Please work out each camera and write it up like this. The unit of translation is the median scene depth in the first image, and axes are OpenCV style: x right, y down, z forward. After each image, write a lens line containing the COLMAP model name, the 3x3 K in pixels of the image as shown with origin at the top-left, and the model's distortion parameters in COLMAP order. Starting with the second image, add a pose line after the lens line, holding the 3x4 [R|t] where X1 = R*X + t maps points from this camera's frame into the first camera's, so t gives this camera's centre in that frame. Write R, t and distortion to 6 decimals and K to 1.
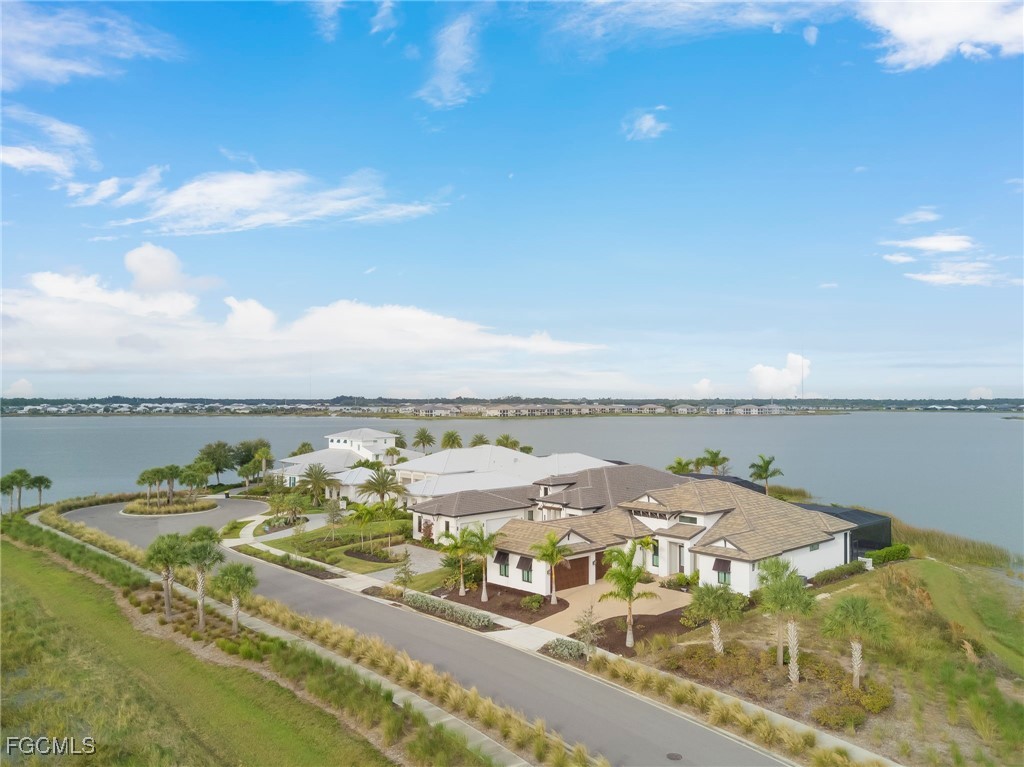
lens RADIAL K [[780.3, 0, 526.9], [0, 780.3, 393.9], [0, 0, 1]] dist [0.019661, -0.008750]
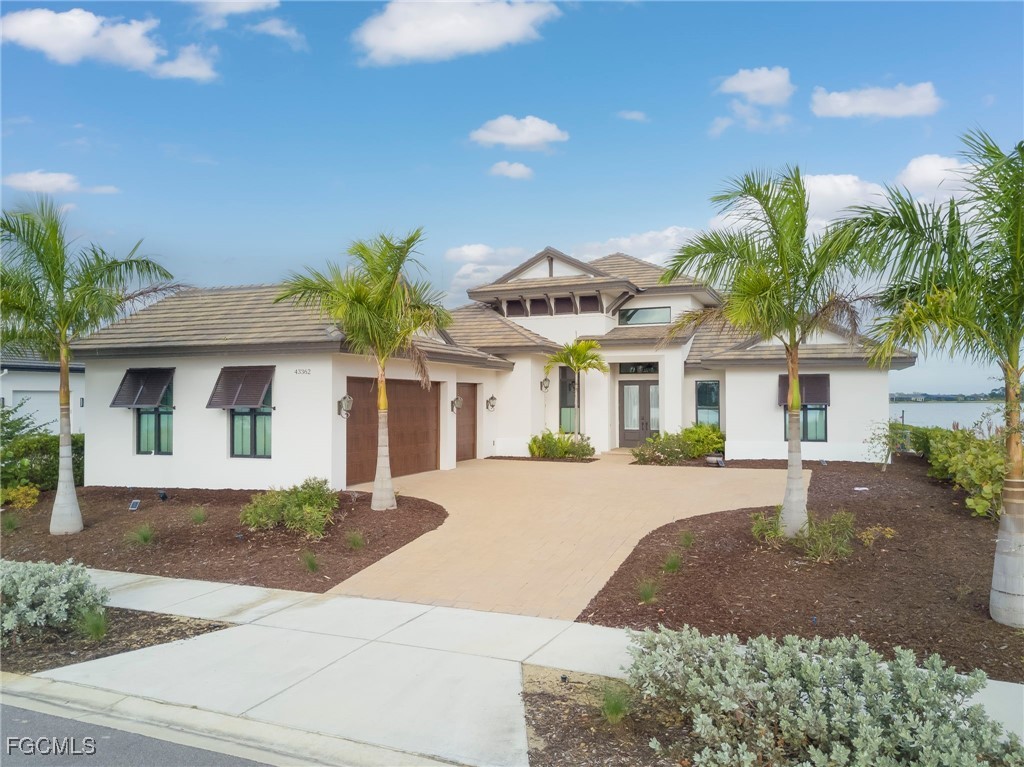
lens RADIAL K [[780.3, 0, 504.4], [0, 780.3, 379.1], [0, 0, 1]] dist [0.019661, -0.008750]
pose [[0.913530, -0.000163, 0.406770, -0.029166], [0.007026, 0.999857, -0.015377, 0.215248], [-0.406710, 0.016906, 0.913401, 0.705364]]
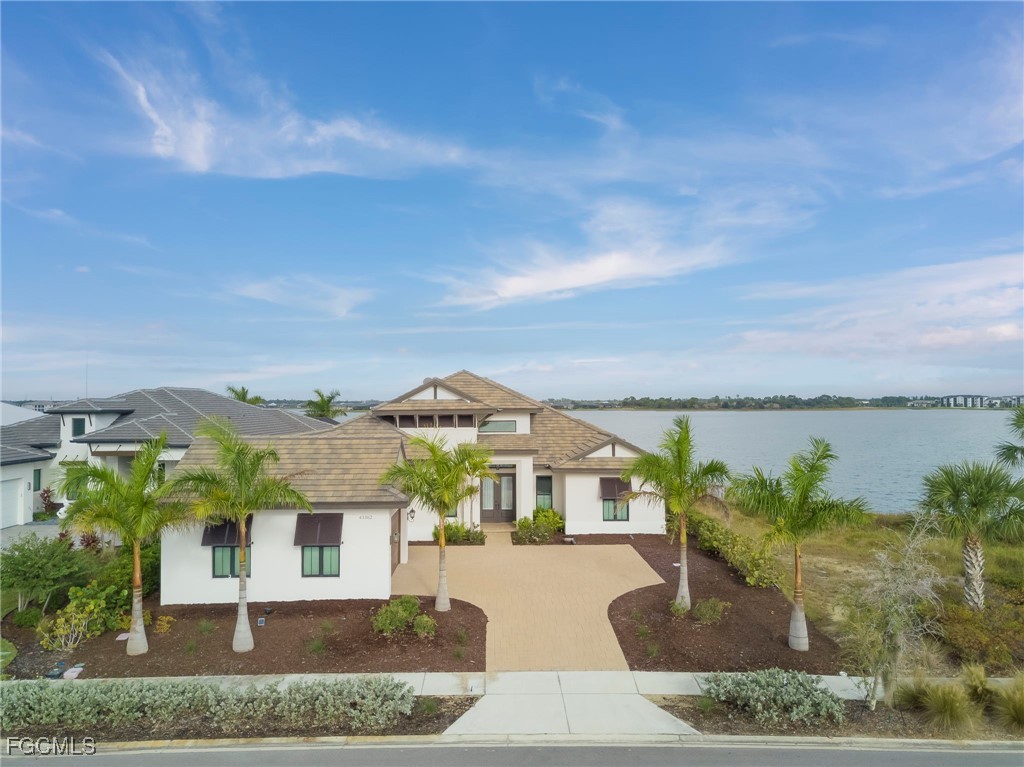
lens RADIAL K [[780.3, 0, 508.3], [0, 780.3, 383.3], [0, 0, 1]] dist [0.019661, -0.008750]
pose [[0.674682, 0.009423, 0.738049, -0.220144], [0.002909, 0.999877, -0.015425, 0.149249], [-0.738103, 0.012554, 0.674571, 0.659253]]
